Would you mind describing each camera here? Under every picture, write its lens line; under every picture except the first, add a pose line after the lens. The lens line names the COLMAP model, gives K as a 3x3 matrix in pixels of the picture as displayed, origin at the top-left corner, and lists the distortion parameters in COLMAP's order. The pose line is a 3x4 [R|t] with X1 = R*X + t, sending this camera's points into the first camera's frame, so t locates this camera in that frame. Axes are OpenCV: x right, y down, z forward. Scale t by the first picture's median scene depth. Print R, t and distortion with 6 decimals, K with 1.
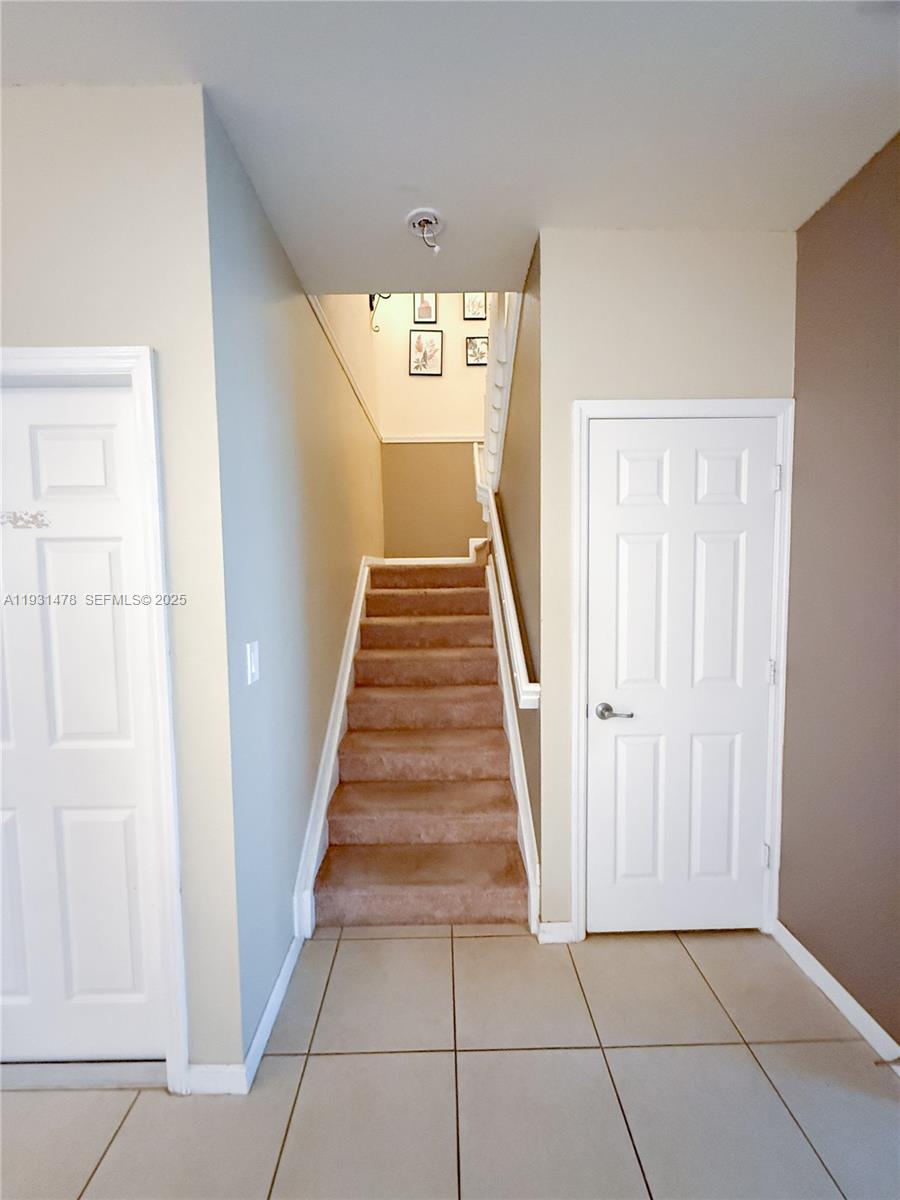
lens RADIAL K [[489.4, 0, 447.9], [0, 489.4, 601.3], [0, 0, 1]] dist [0.003455, -0.002034]
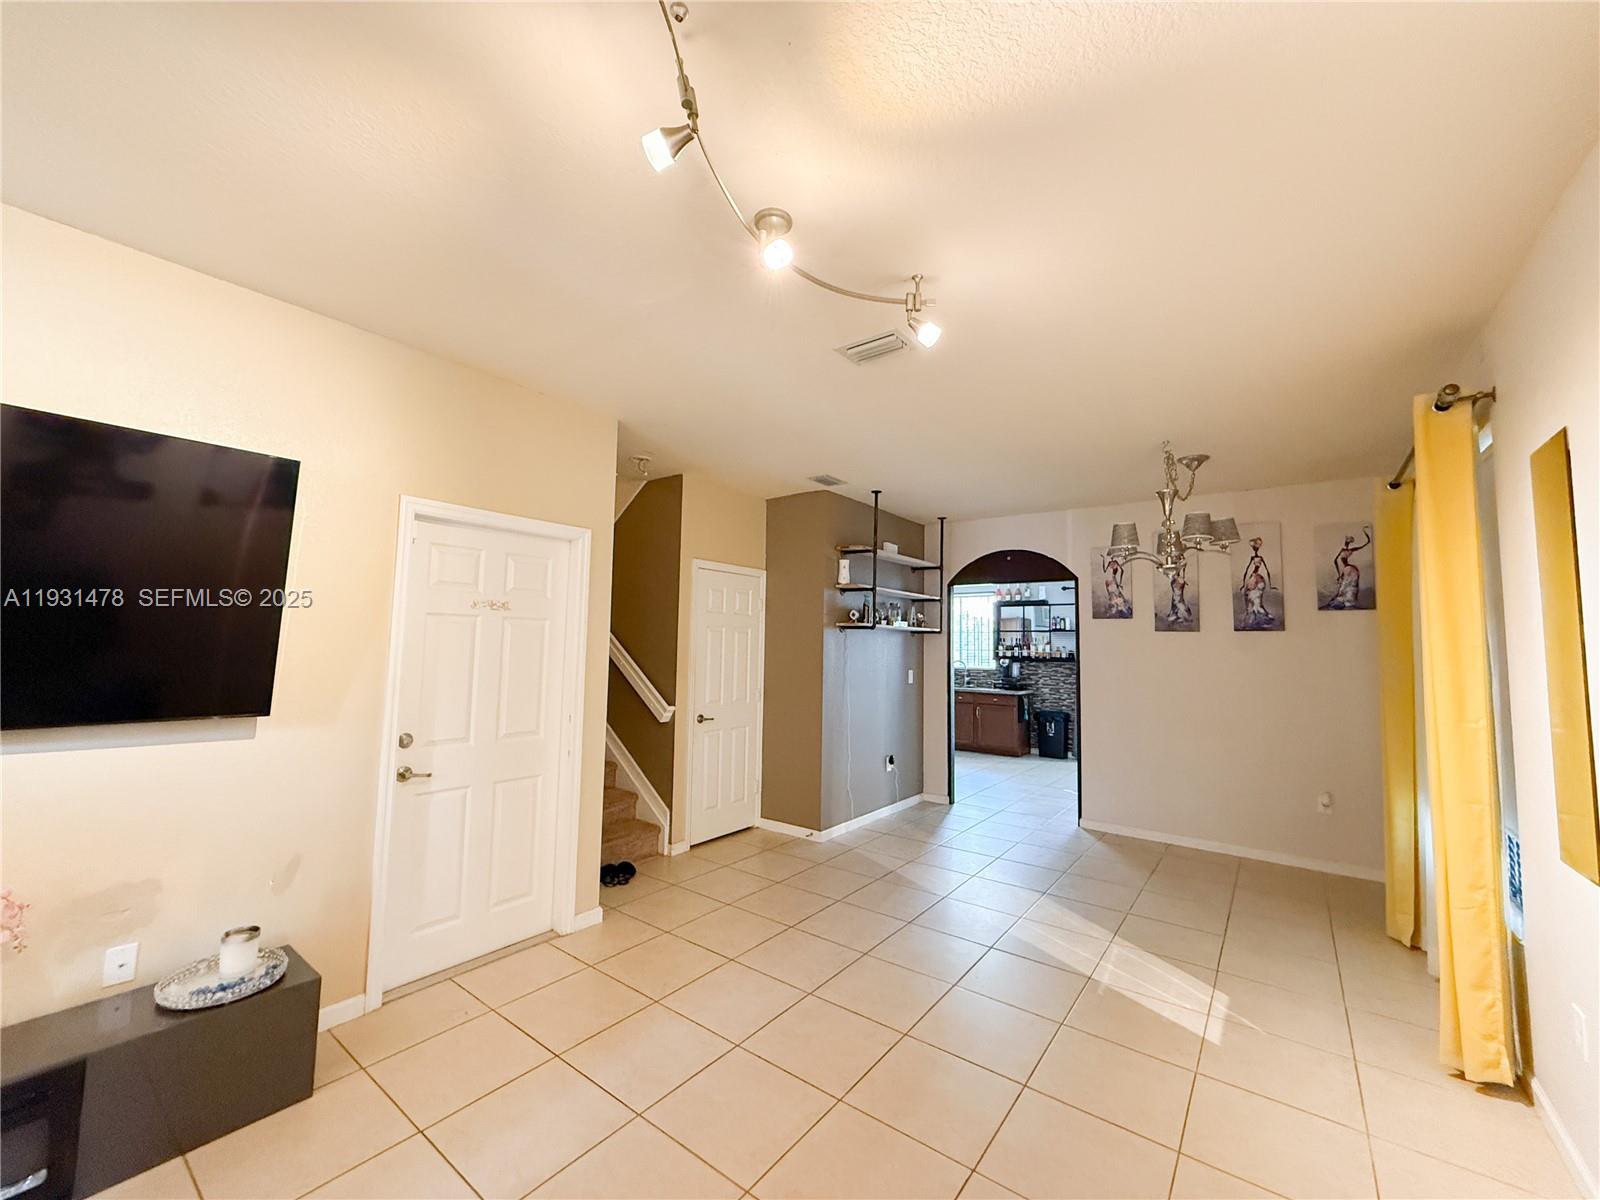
lens RADIAL K [[652.6, 0, 800.3], [0, 652.6, 597.0], [0, 0, 1]] dist [0.003455, -0.002034]
pose [[0.613054, 0.084862, 0.785470, -1.487966], [0.026828, 0.991405, -0.128050, 0.091916], [-0.789586, 0.099574, 0.605508, -0.896281]]
